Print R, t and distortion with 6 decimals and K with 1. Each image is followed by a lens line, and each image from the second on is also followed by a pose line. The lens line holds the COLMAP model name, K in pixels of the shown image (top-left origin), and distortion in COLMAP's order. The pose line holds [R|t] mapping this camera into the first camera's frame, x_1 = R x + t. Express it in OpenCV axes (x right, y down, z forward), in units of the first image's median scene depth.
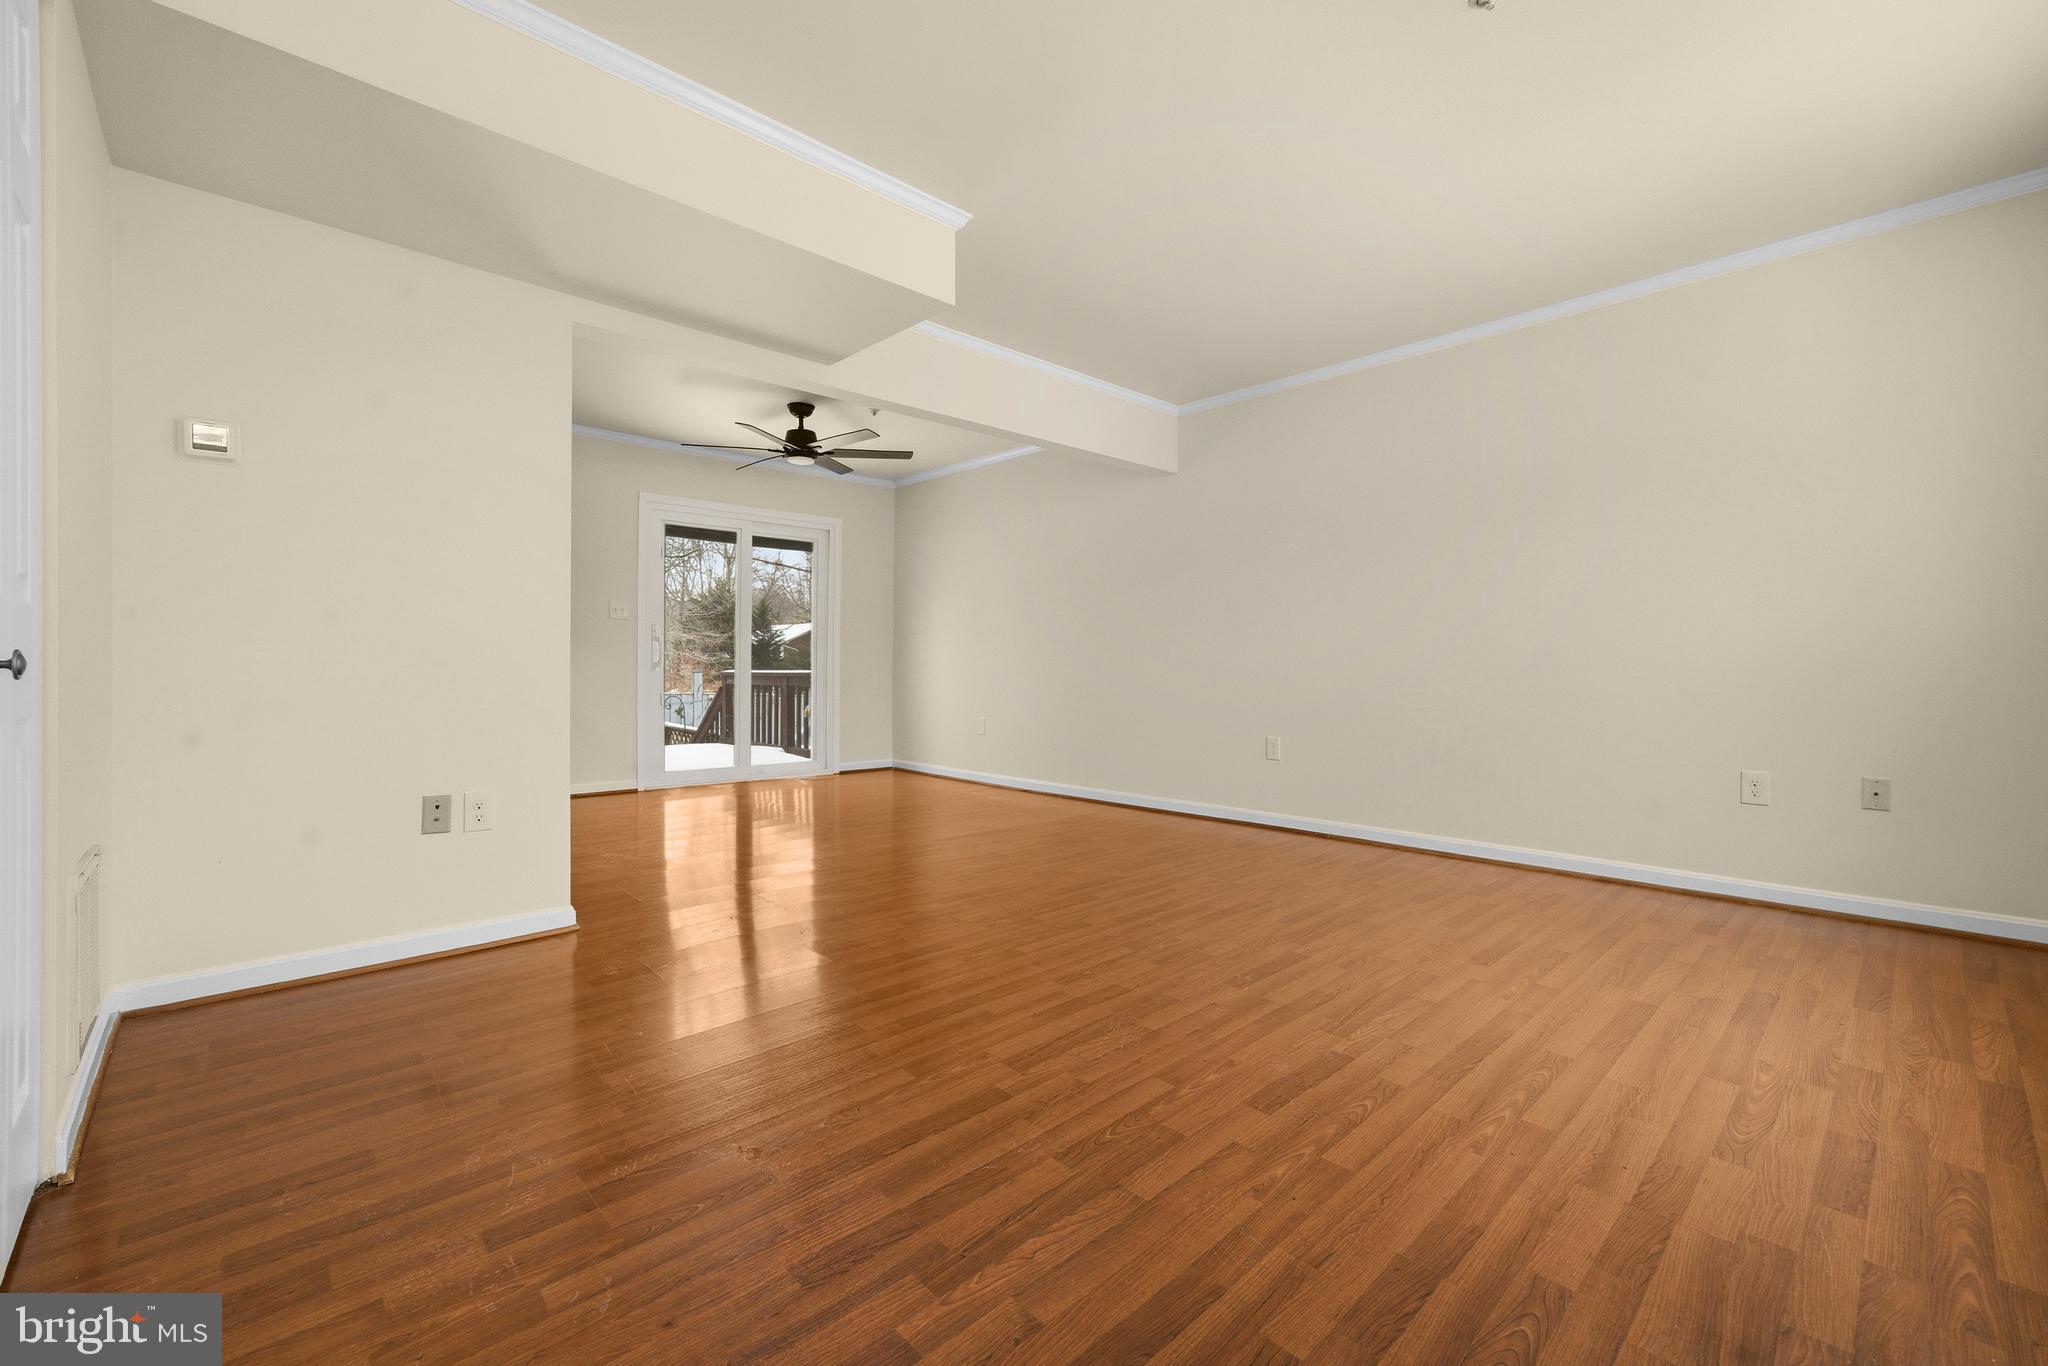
lens RADIAL K [[834.8, 0, 1051.5], [0, 834.8, 648.1], [0, 0, 1]] dist [-0.006499, 0.001756]
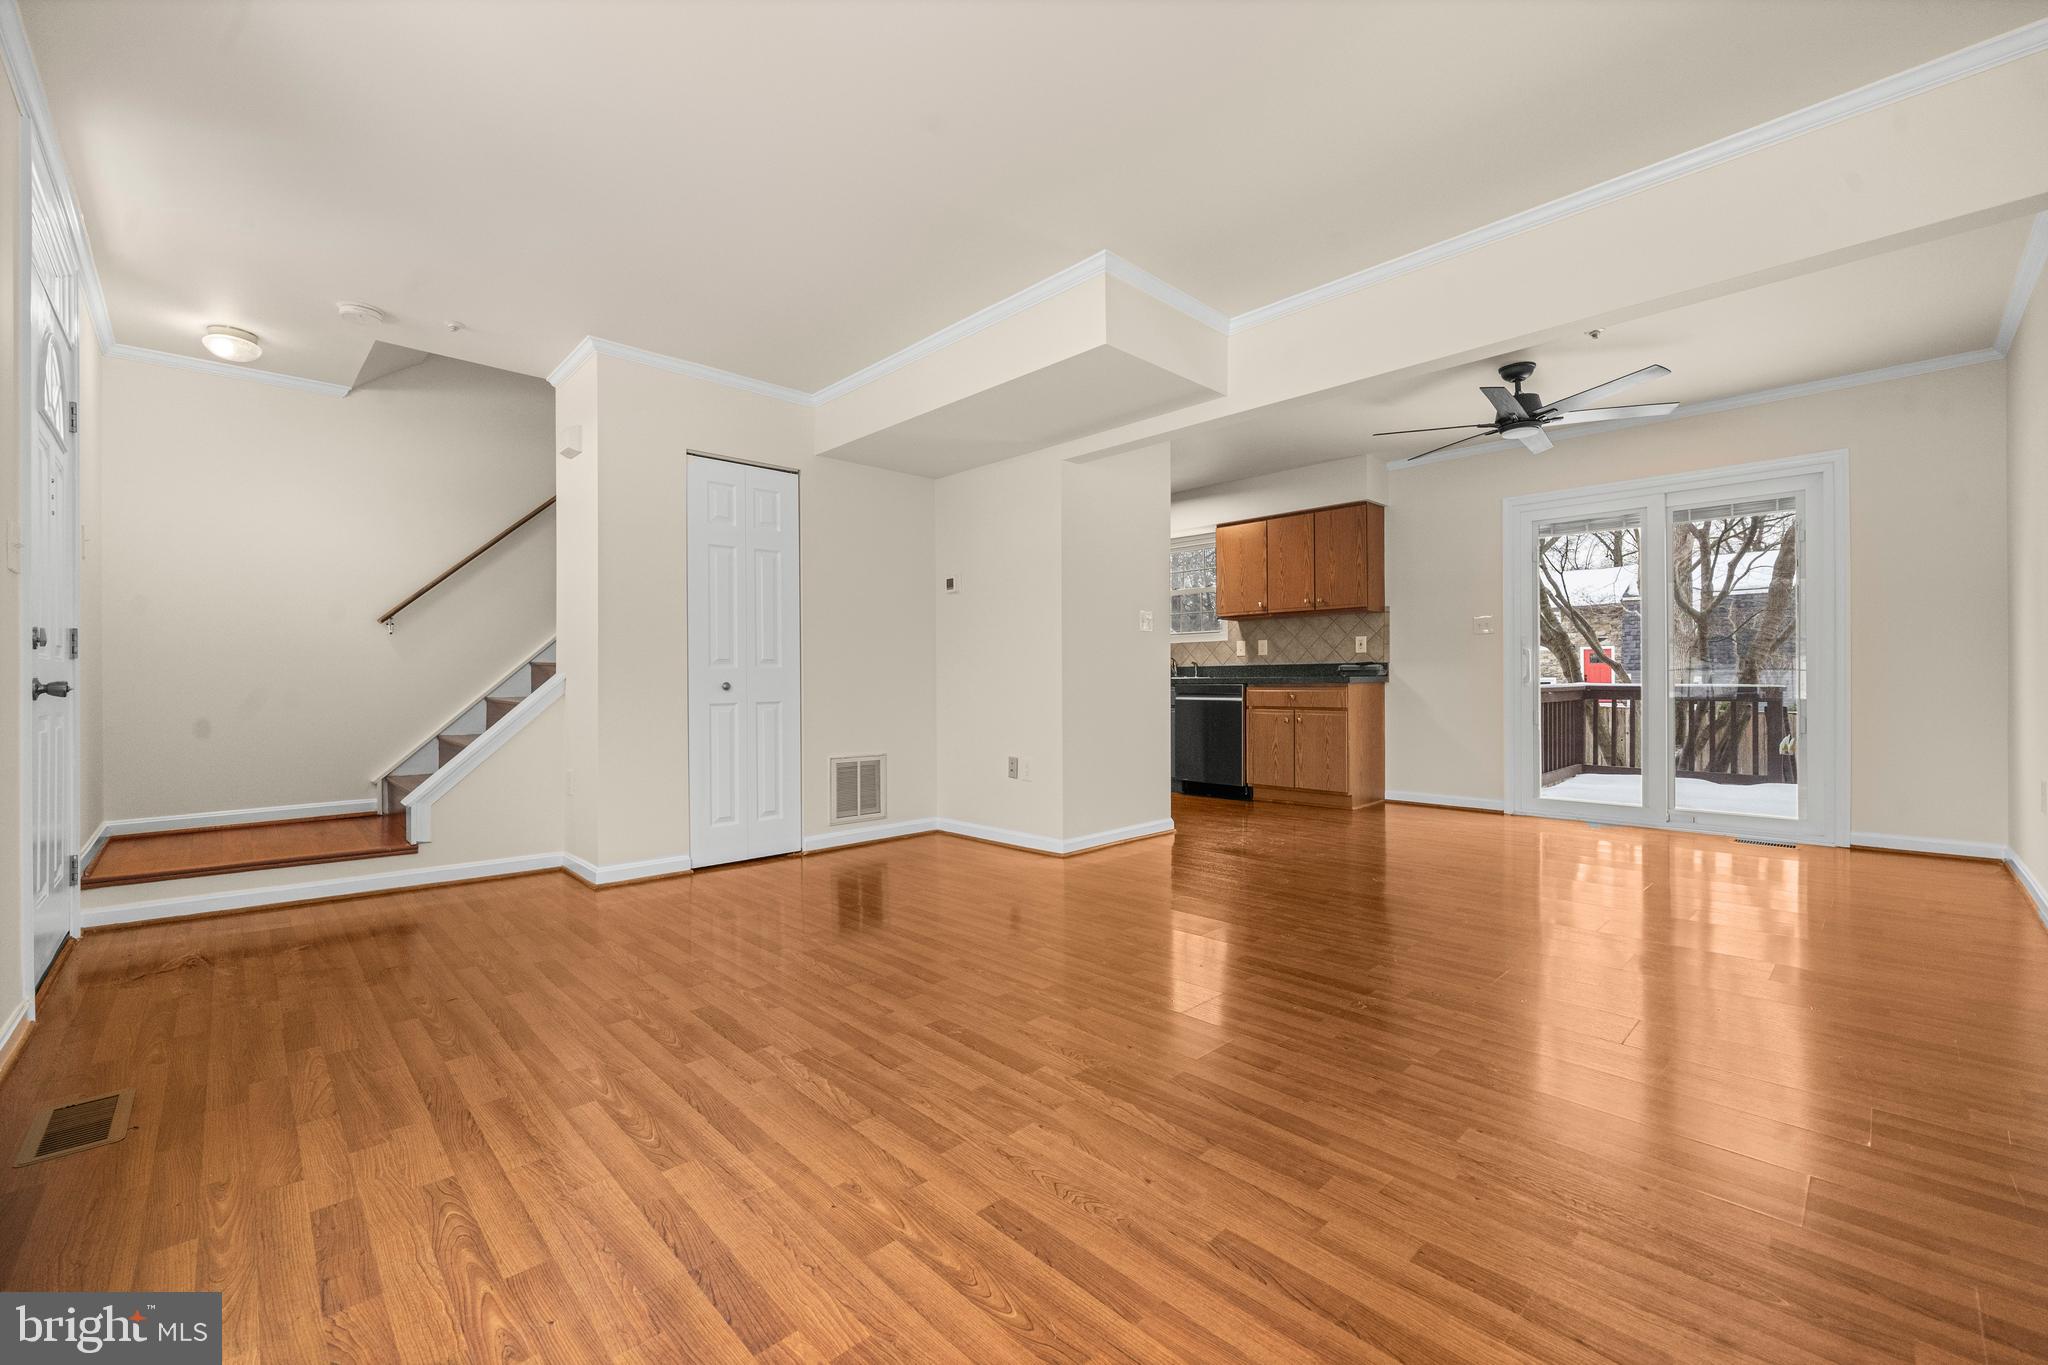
lens RADIAL K [[834.8, 0, 1014.5], [0, 834.8, 677.7], [0, 0, 1]] dist [-0.006499, 0.001756]
pose [[-0.004927, -0.006351, -0.999968, 1.345275], [0.029977, 0.999529, -0.006496, 0.020095], [0.999538, -0.030008, -0.004734, 1.267409]]
